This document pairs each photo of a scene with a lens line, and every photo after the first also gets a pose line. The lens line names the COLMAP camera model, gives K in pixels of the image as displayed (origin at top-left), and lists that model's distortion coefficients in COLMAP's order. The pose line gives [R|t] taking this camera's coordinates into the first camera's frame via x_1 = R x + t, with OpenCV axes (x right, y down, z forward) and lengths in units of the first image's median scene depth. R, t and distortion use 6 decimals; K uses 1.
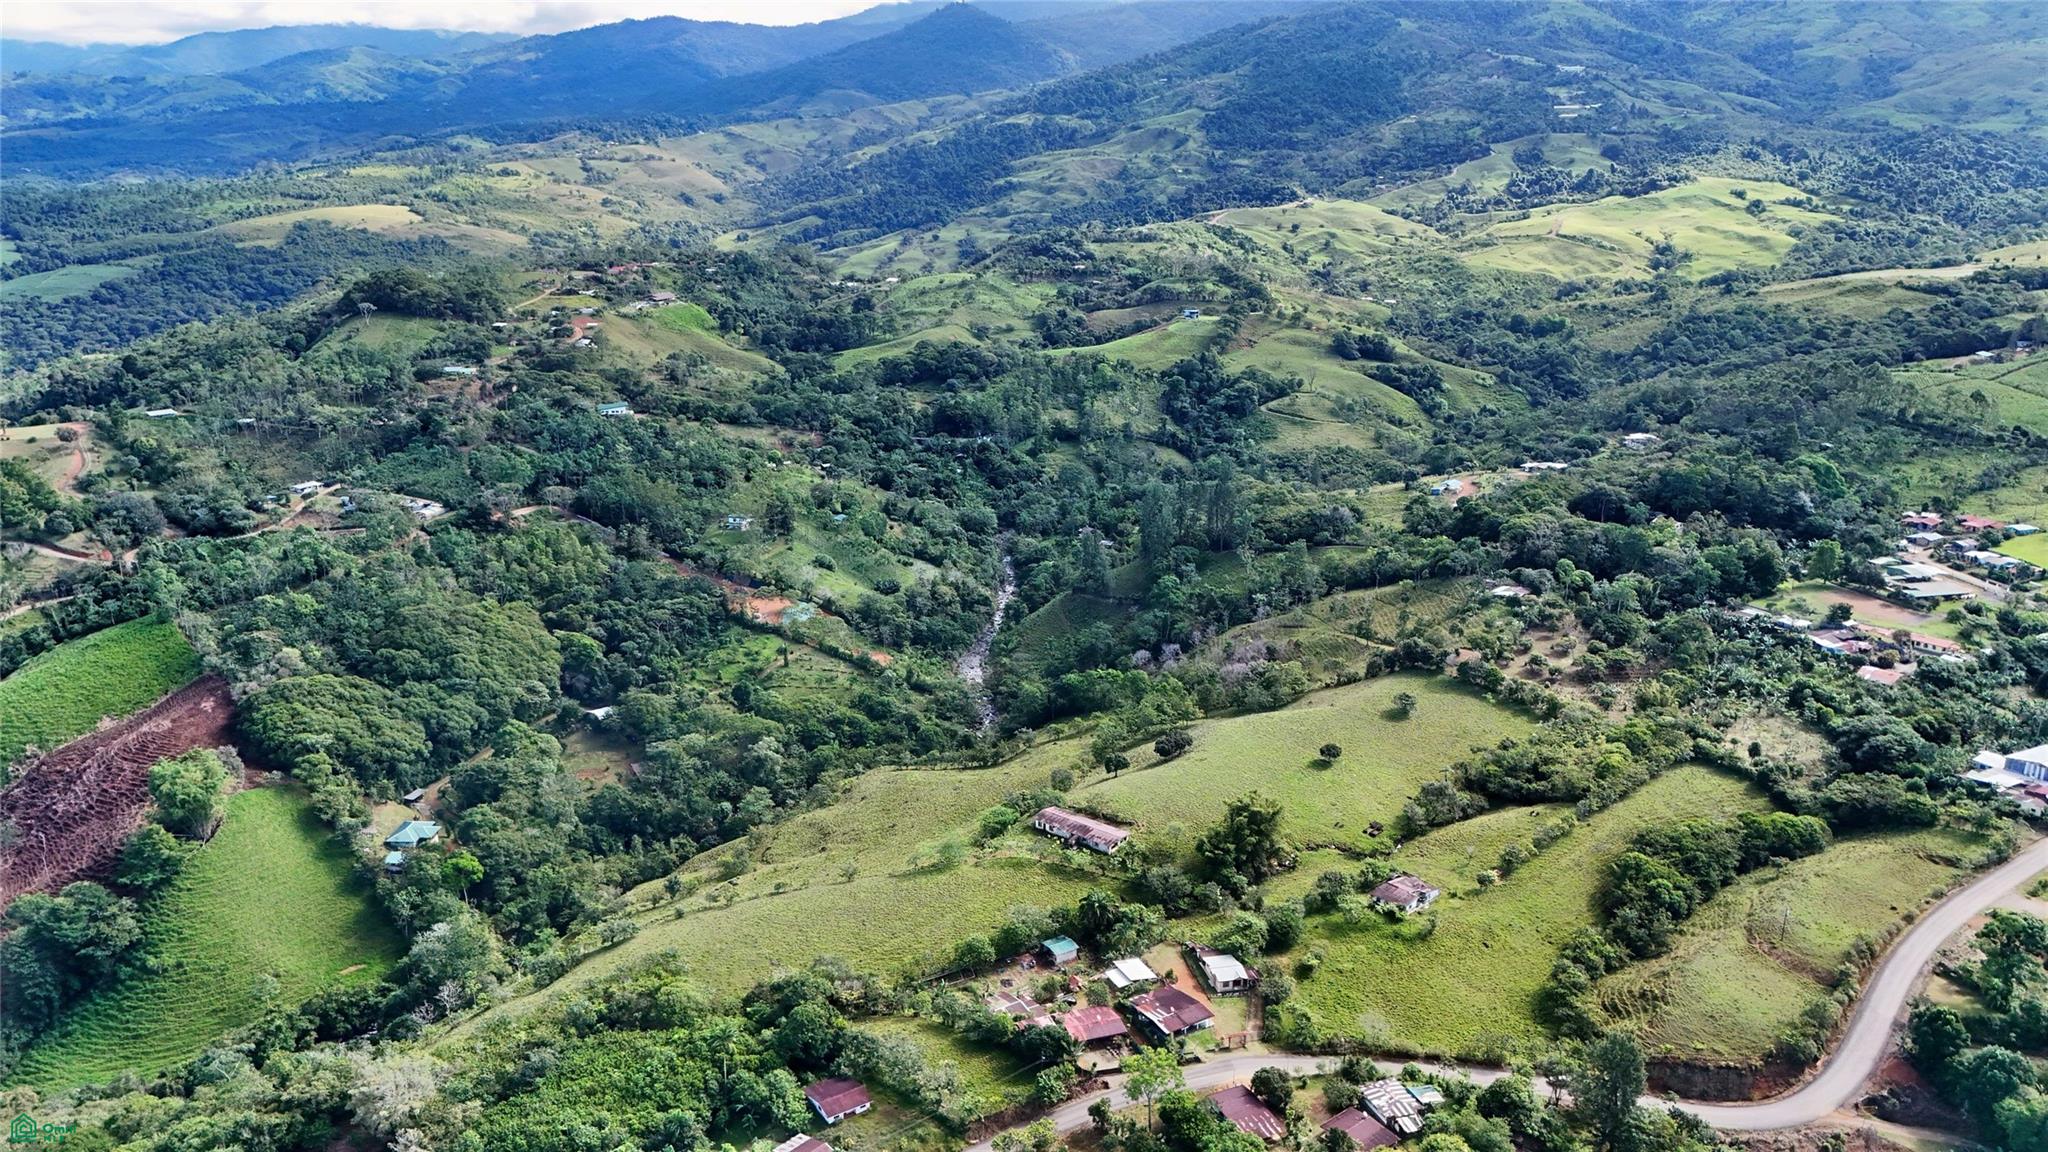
lens RADIAL K [[1504.5, 0, 1027.6], [0, 1504.5, 571.2], [0, 0, 1]] dist [0.069580, -0.066685]
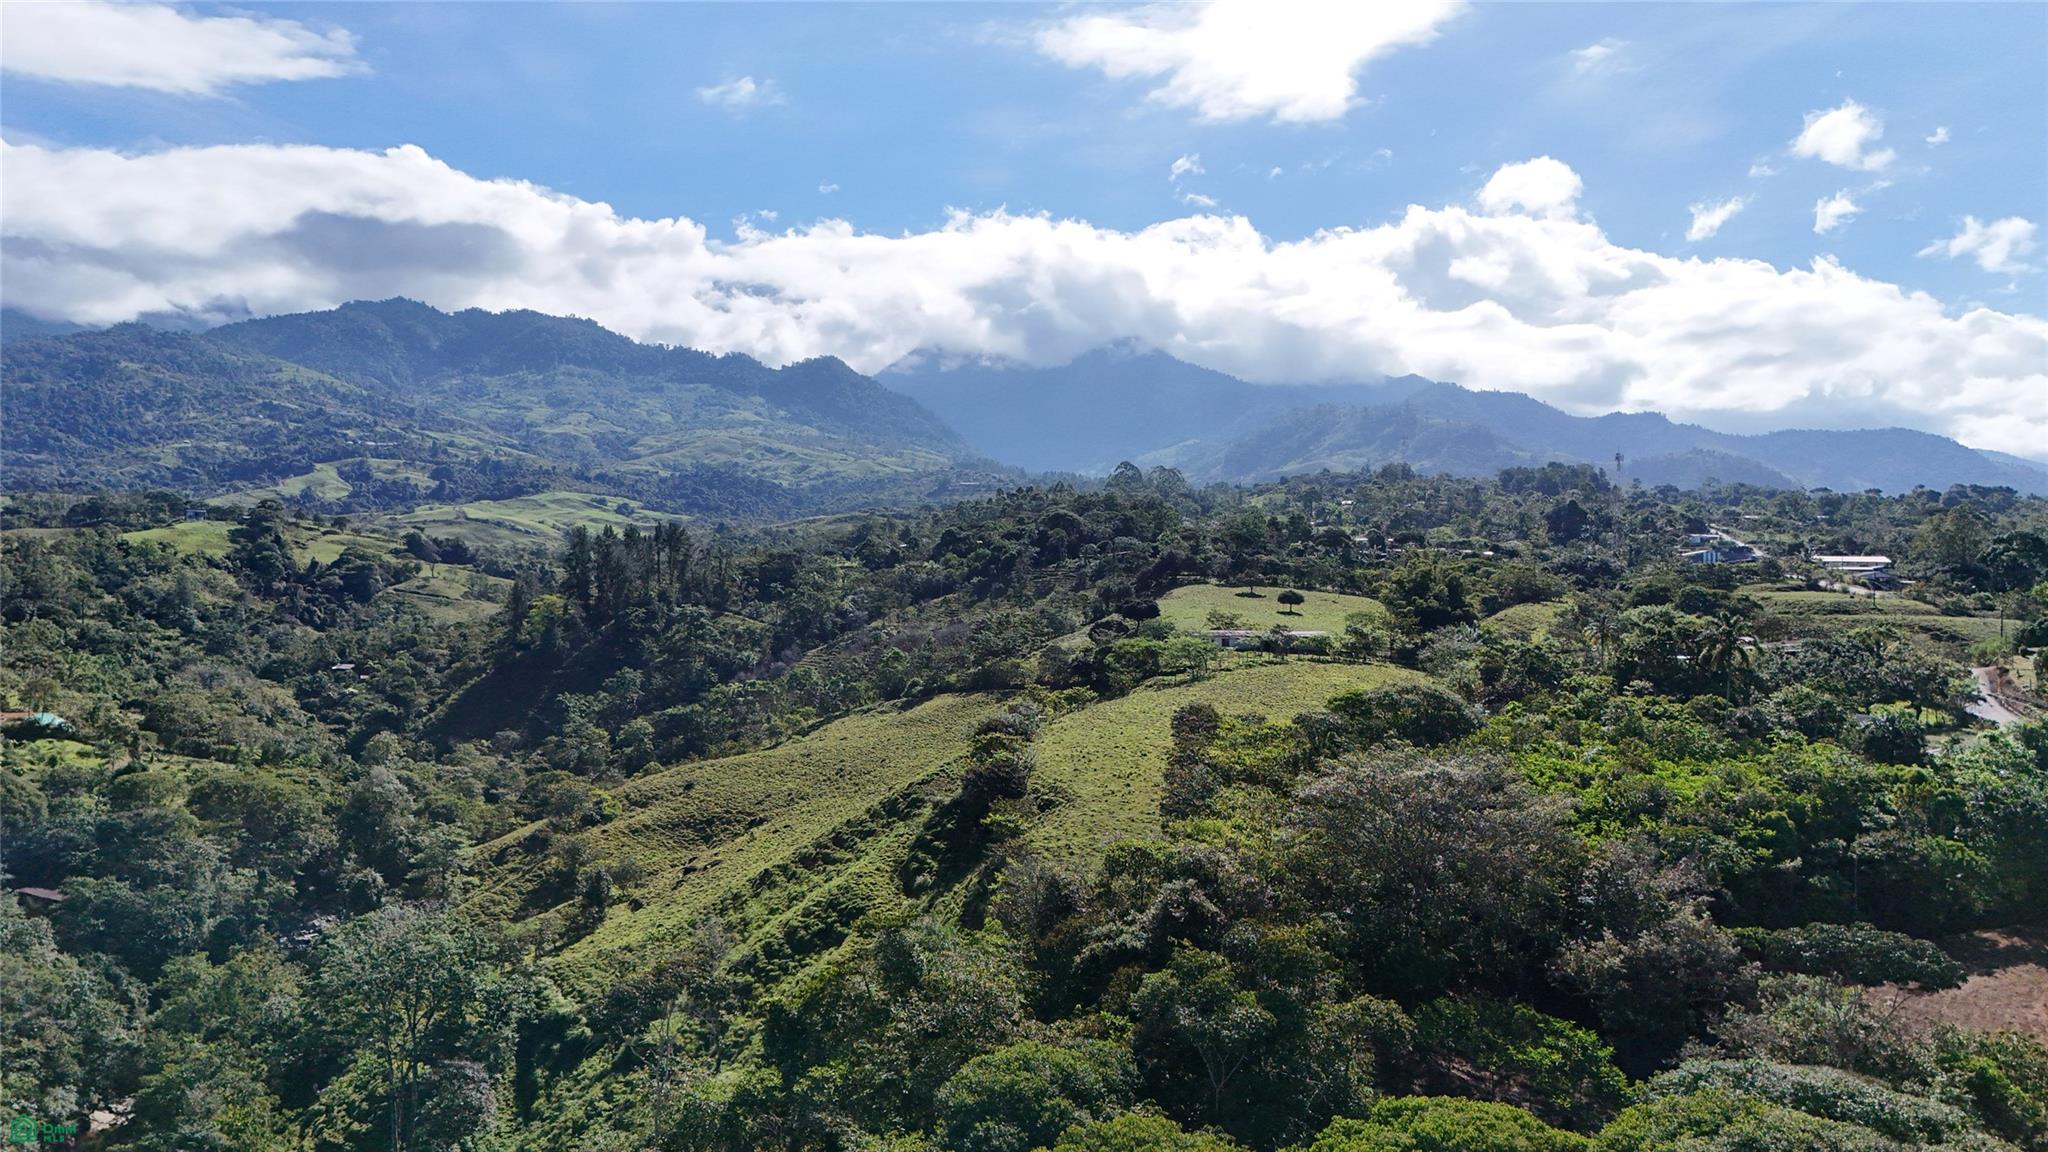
lens RADIAL K [[1504.5, 0, 1022.4], [0, 1504.5, 574.4], [0, 0, 1]] dist [0.069580, -0.066685]
pose [[0.669486, 0.004359, 0.742812, -0.308403], [0.198293, 0.962647, -0.184368, 0.139870], [-0.715869, 0.270726, 0.643614, 0.350371]]
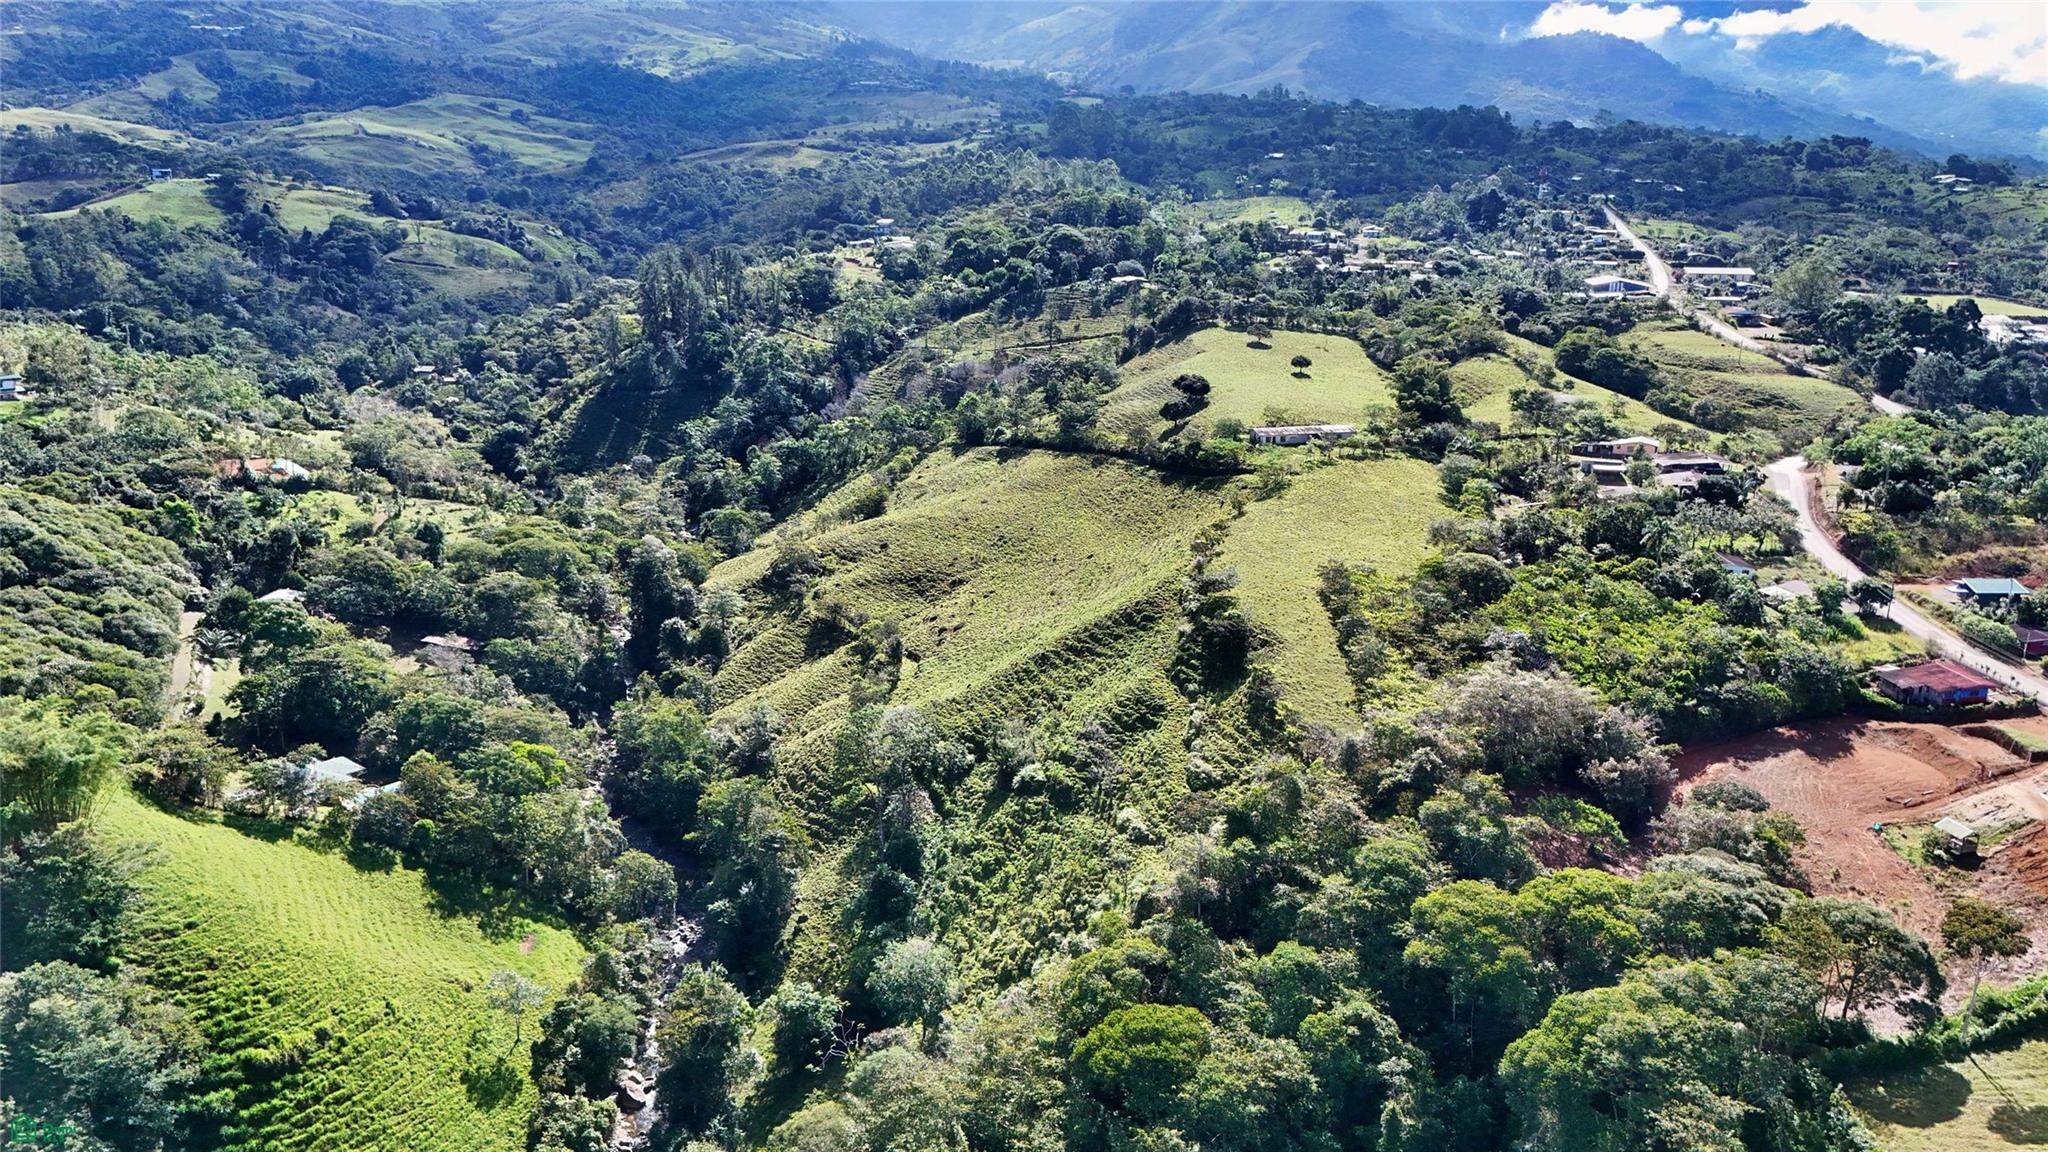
lens RADIAL K [[1504.5, 0, 1021.6], [0, 1504.5, 575.2], [0, 0, 1]] dist [0.069580, -0.066685]
pose [[0.602282, -0.218436, 0.767816, -0.455817], [0.215339, 0.970635, 0.107223, 0.066511], [-0.768691, 0.100762, 0.631634, 0.308617]]
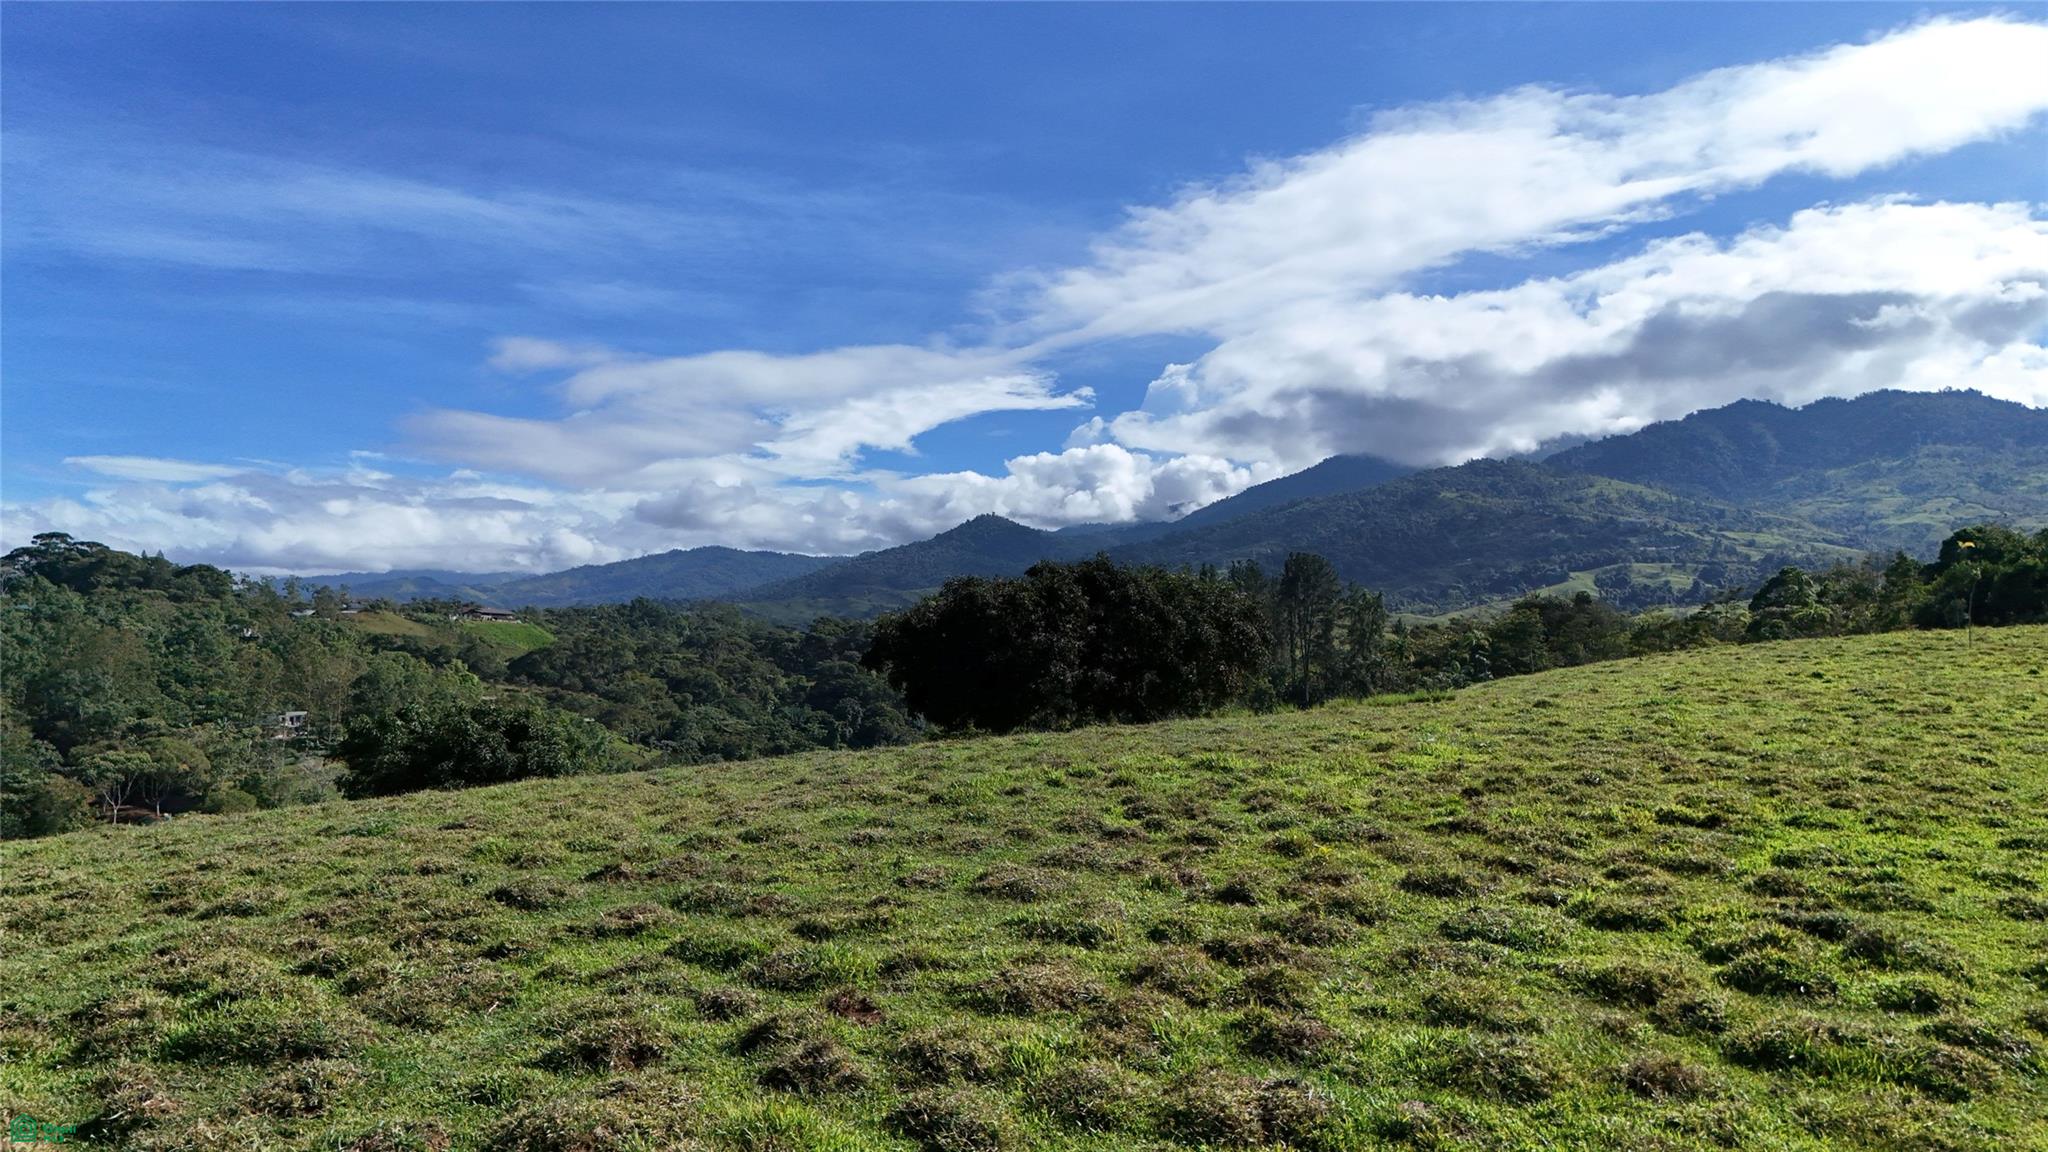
lens RADIAL K [[1504.5, 0, 1026.2], [0, 1504.5, 582.9], [0, 0, 1]] dist [0.069580, -0.066685]
pose [[0.999614, 0.001232, -0.027772, 0.059100], [-0.010676, 0.939425, -0.342589, 0.090430], [0.025668, 0.342753, 0.939075, 0.568801]]
